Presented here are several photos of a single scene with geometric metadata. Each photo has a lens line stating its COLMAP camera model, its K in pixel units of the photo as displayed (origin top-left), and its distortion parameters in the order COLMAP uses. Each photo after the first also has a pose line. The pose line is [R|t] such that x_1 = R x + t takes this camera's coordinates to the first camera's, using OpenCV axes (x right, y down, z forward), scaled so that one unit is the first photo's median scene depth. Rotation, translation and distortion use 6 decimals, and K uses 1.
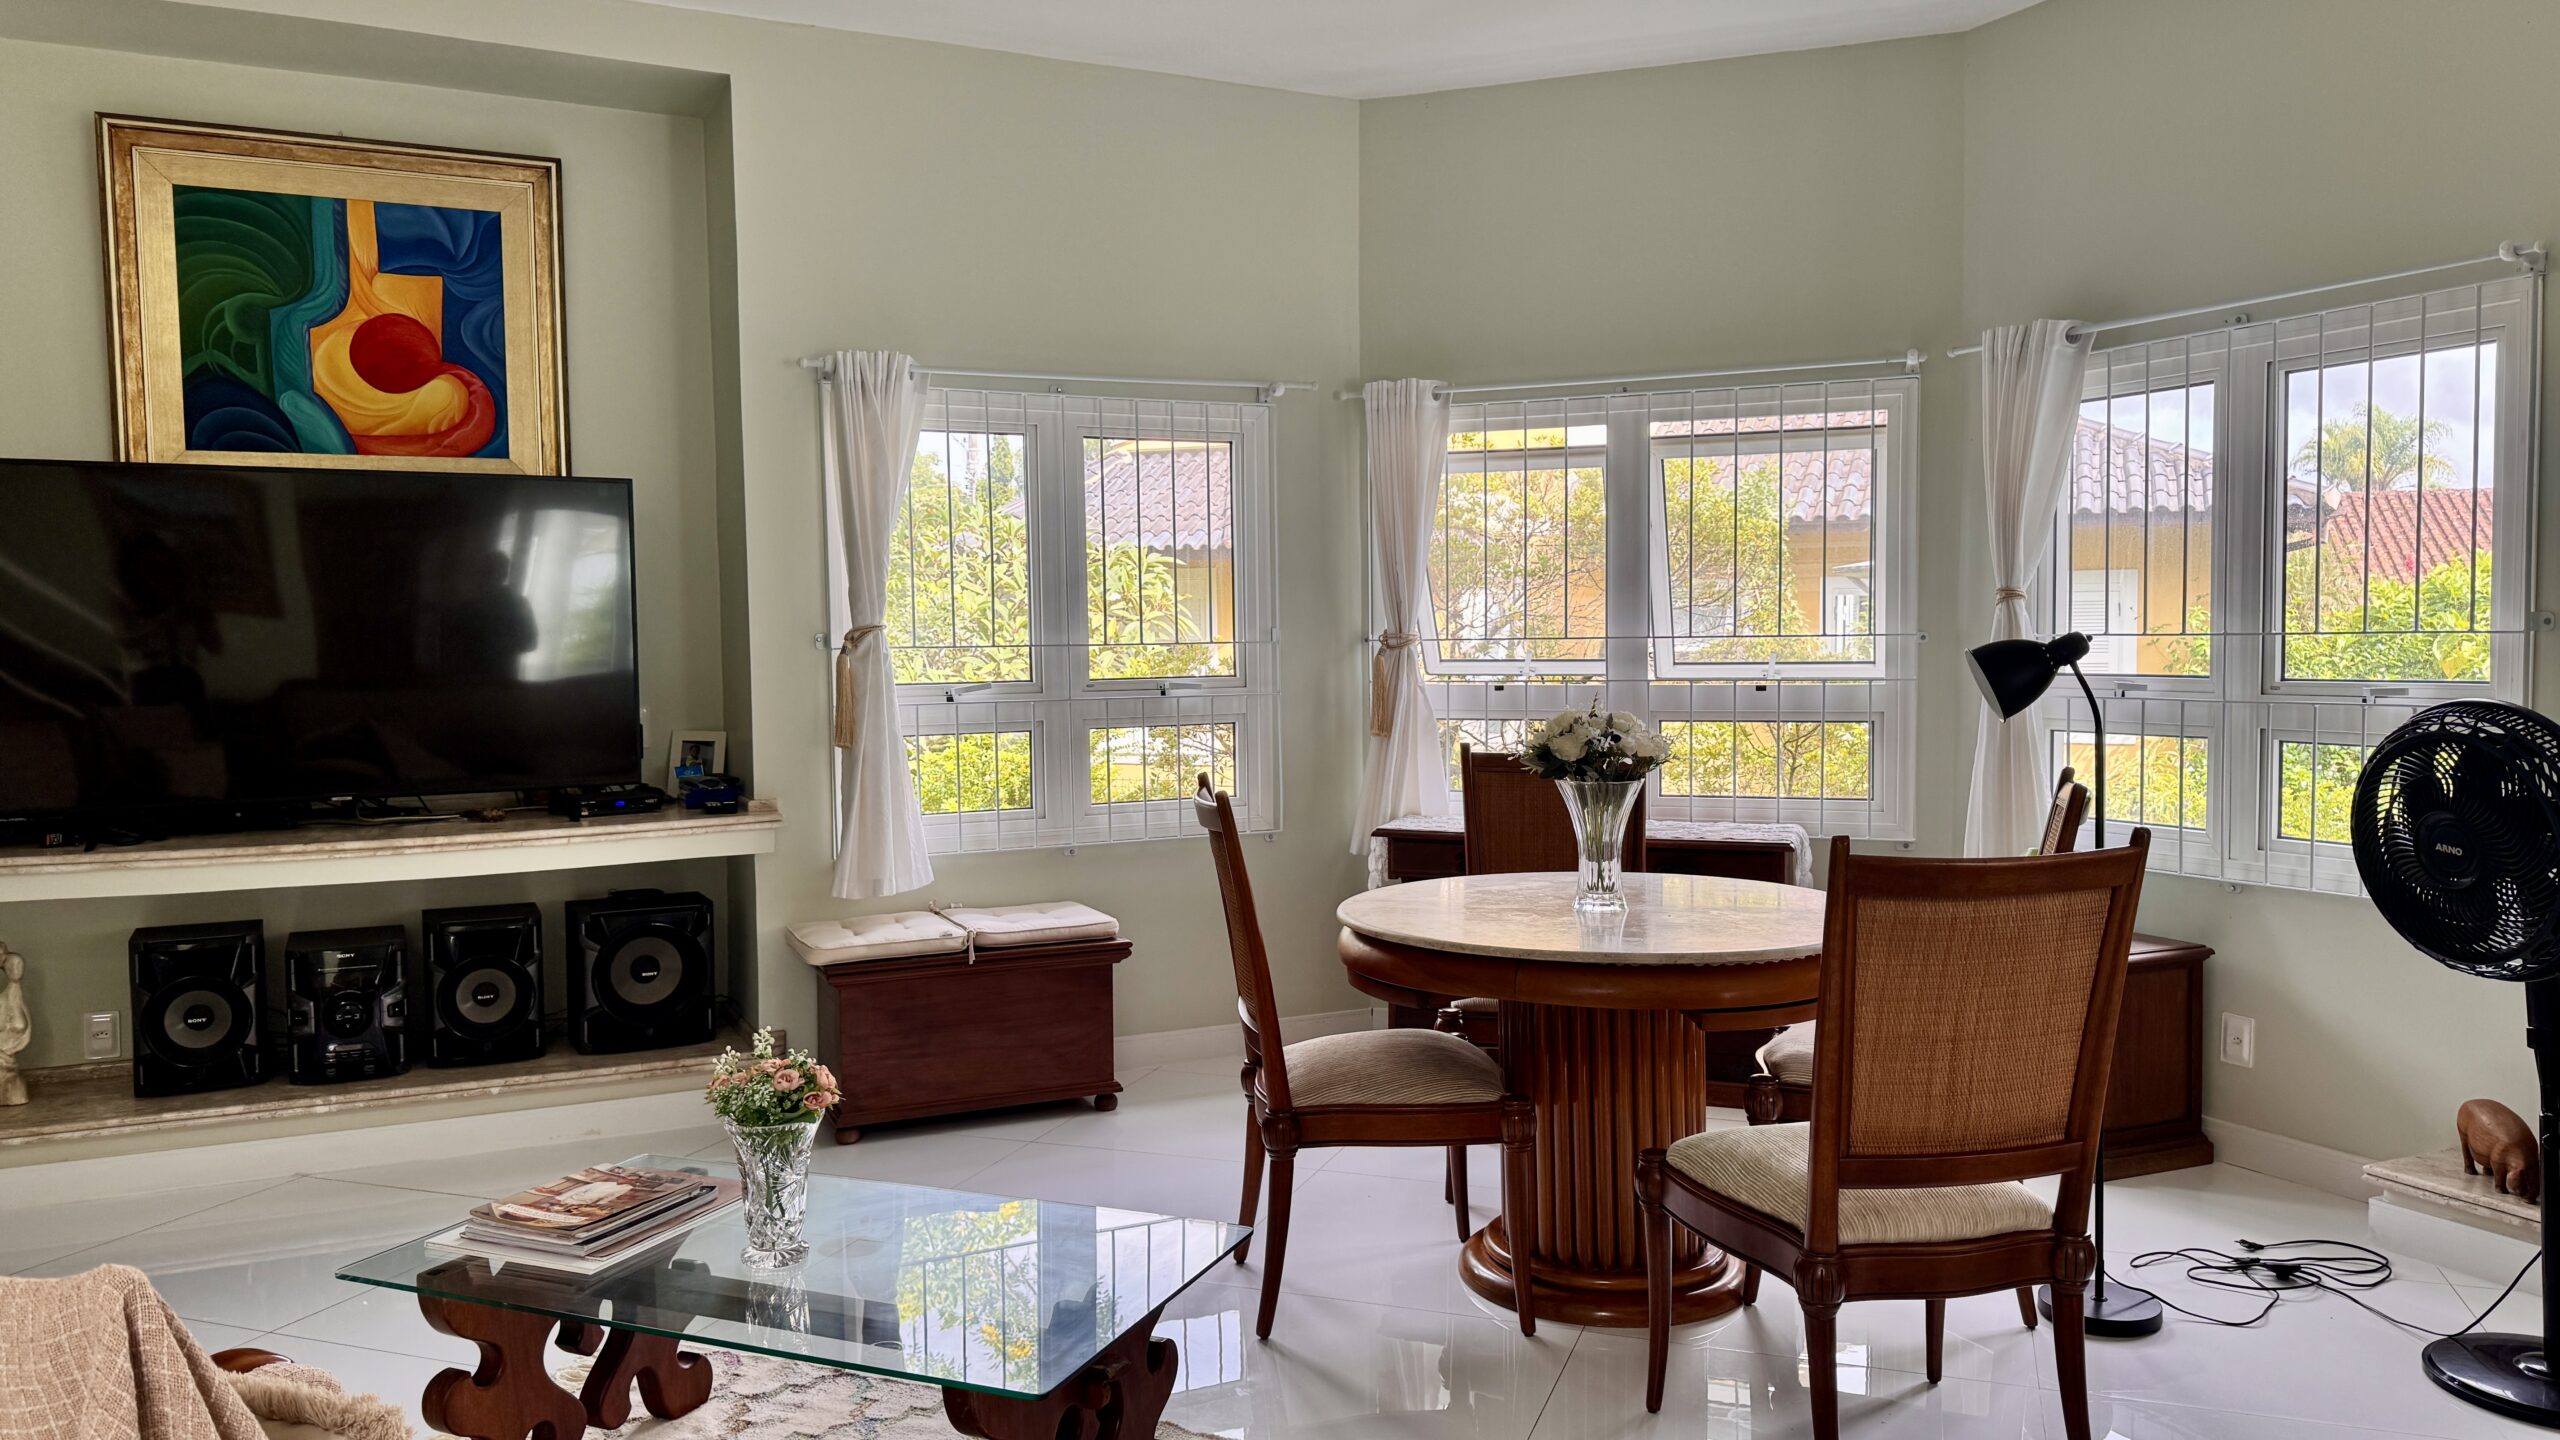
lens RADIAL K [[1787.2, 0, 1299.8], [0, 1787.2, 725.1], [0, 0, 1]] dist [0.056517, -0.058357]
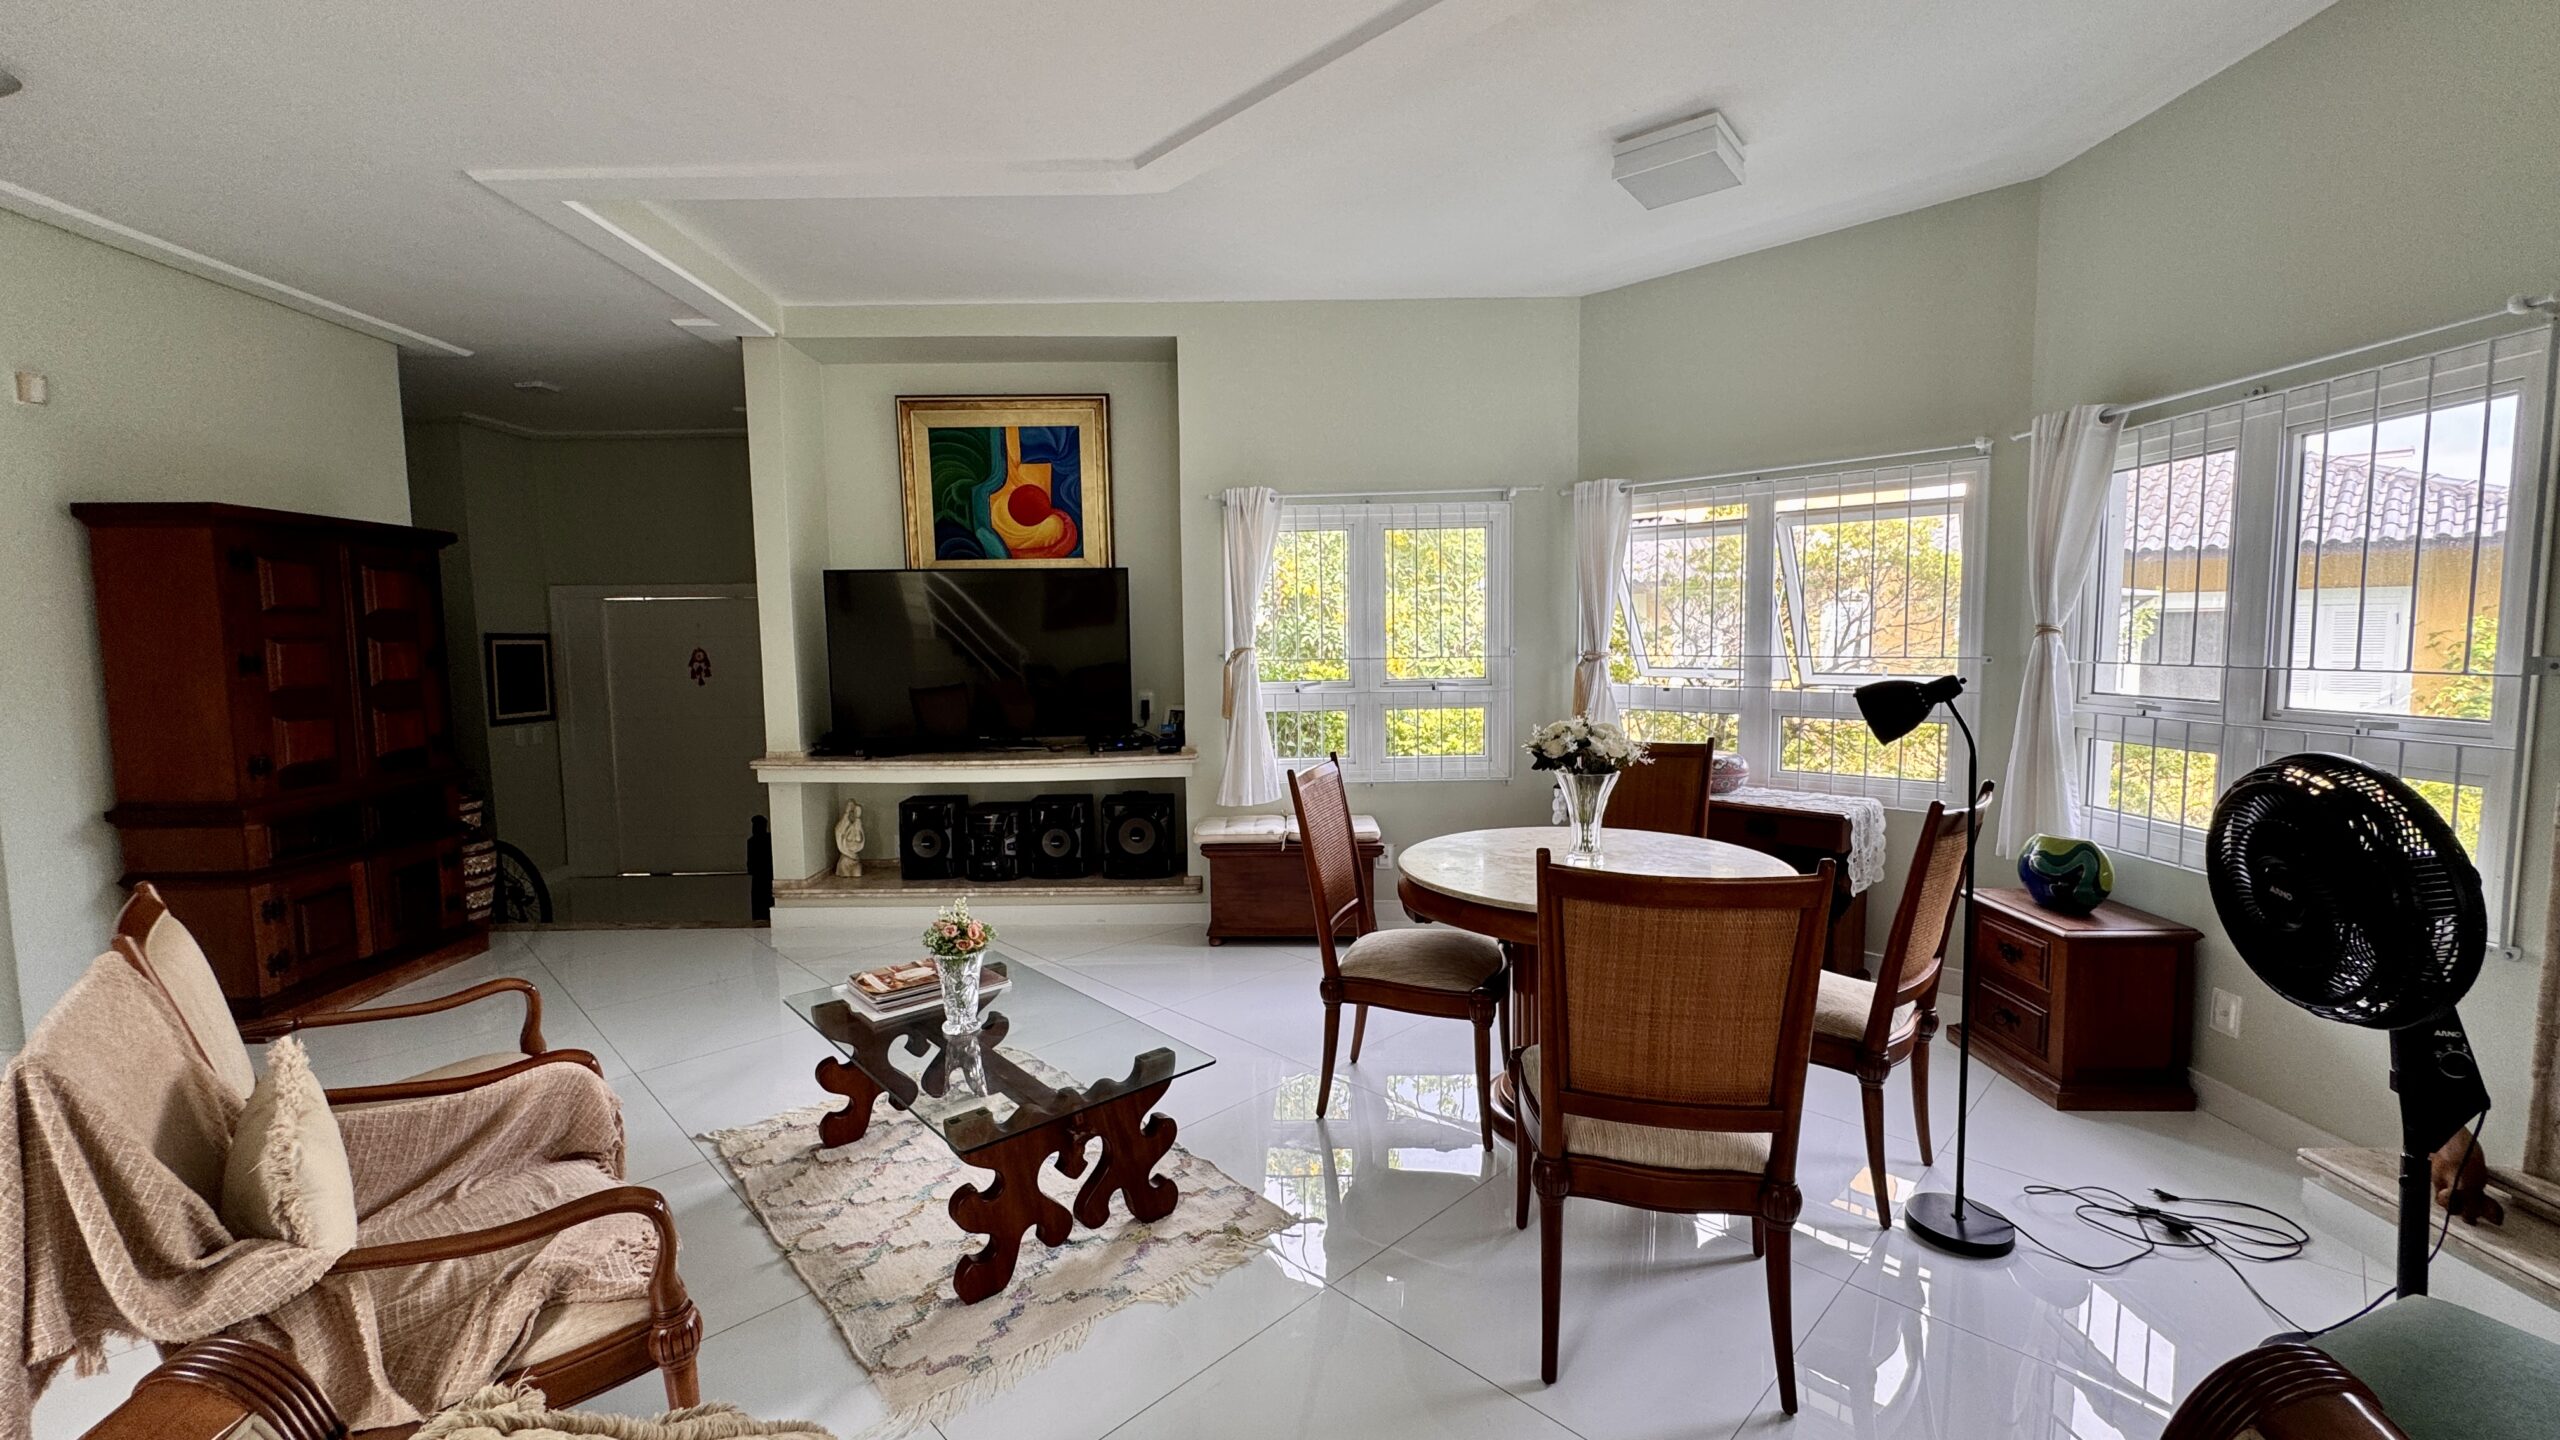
lens RADIAL K [[1030.1, 0, 1264.8], [0, 1030.1, 719.2], [0, 0, 1]] dist [-0.003482, 0.001649]
pose [[0.901833, 0.034091, -0.430738, 0.210865], [-0.018866, 0.999039, 0.039570, -0.027408], [0.431672, -0.027559, 0.901609, 0.120155]]
